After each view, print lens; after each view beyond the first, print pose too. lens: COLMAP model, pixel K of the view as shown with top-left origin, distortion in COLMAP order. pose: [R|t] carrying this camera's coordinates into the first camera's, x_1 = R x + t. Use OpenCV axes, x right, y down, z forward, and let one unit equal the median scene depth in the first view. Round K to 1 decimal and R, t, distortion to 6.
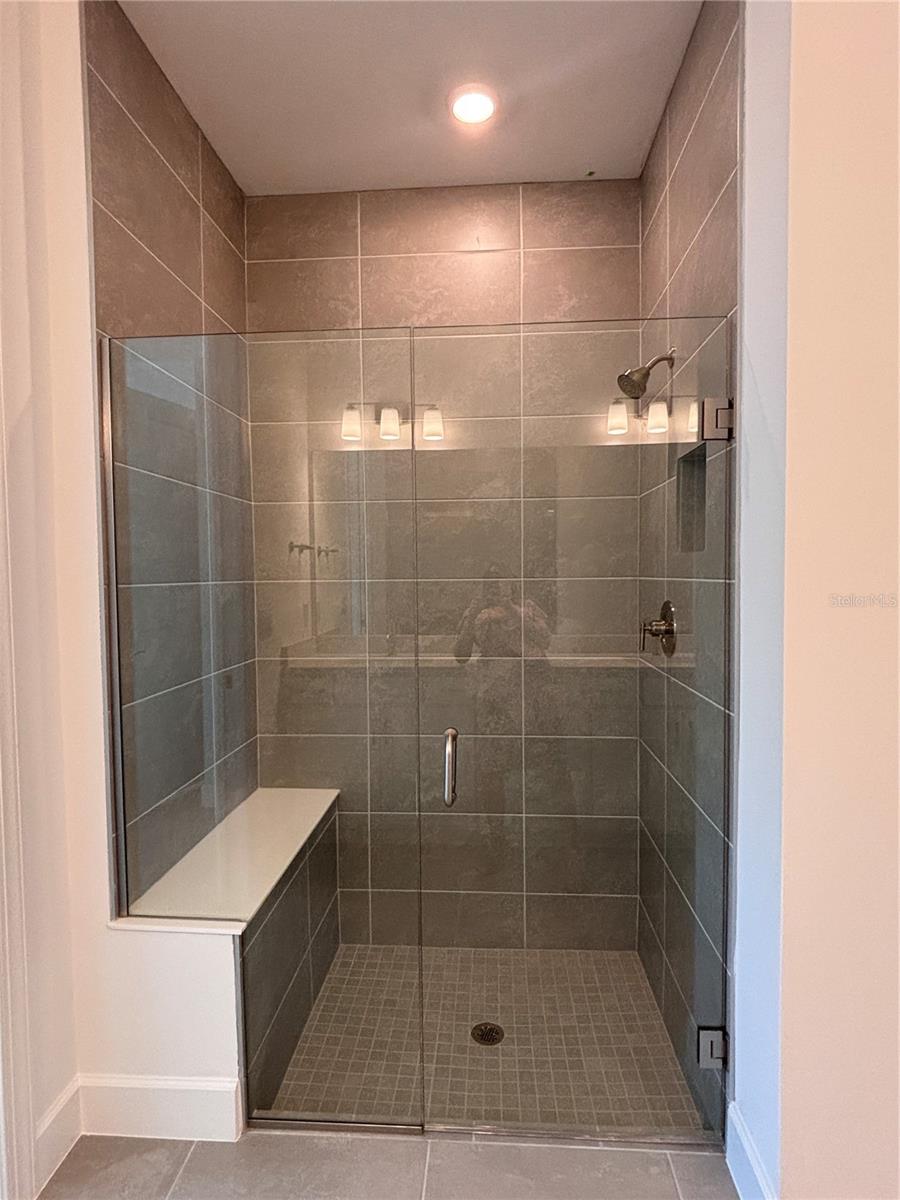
lens RADIAL K [[628.8, 0, 451.8], [0, 628.8, 600.7], [0, 0, 1]] dist [0.003299, -0.004177]
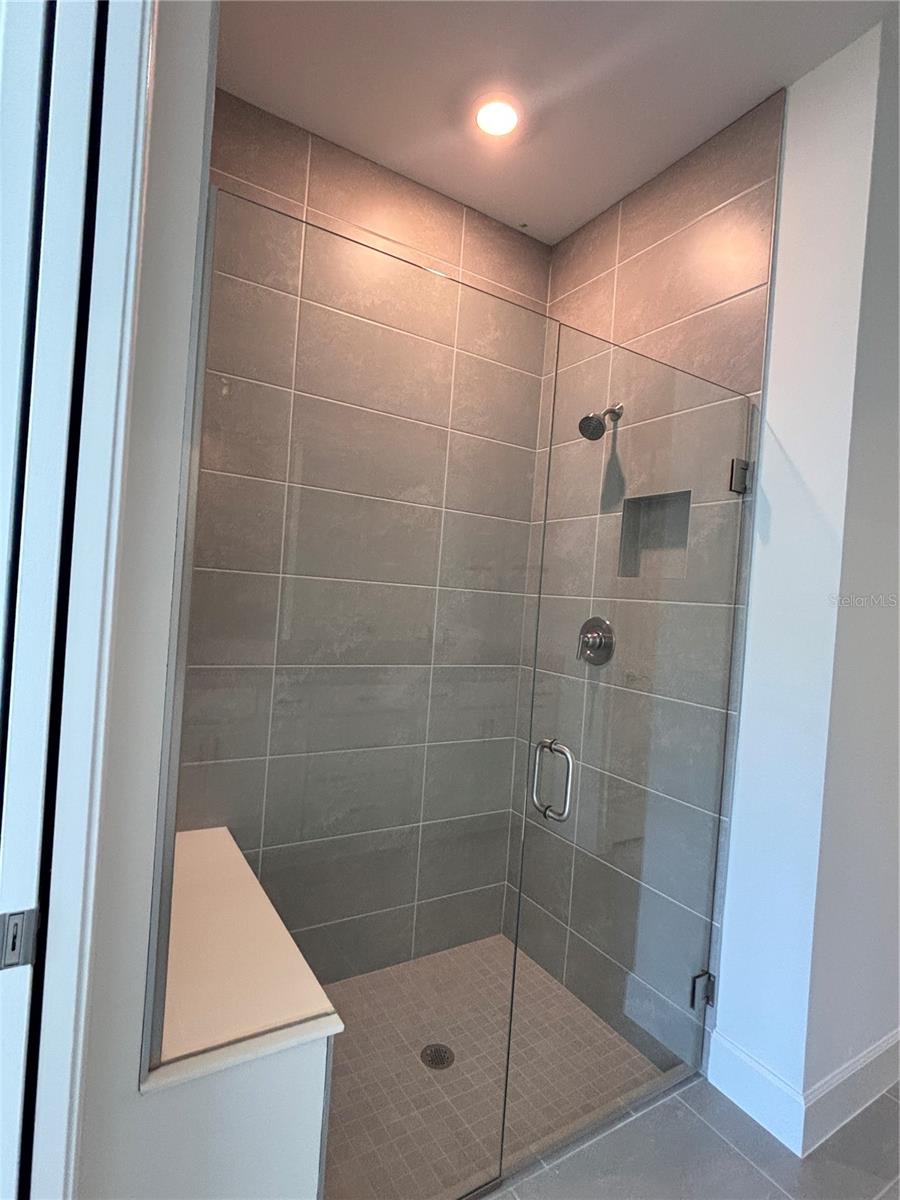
lens RADIAL K [[589.9, 0, 445.9], [0, 589.9, 599.7], [0, 0, 1]] dist [-0.000292, 0.000115]
pose [[0.824504, 0.062702, 0.562372, -0.419360], [-0.054320, 0.998022, -0.031636, 0.014494], [-0.563244, -0.004464, 0.826279, 0.214818]]
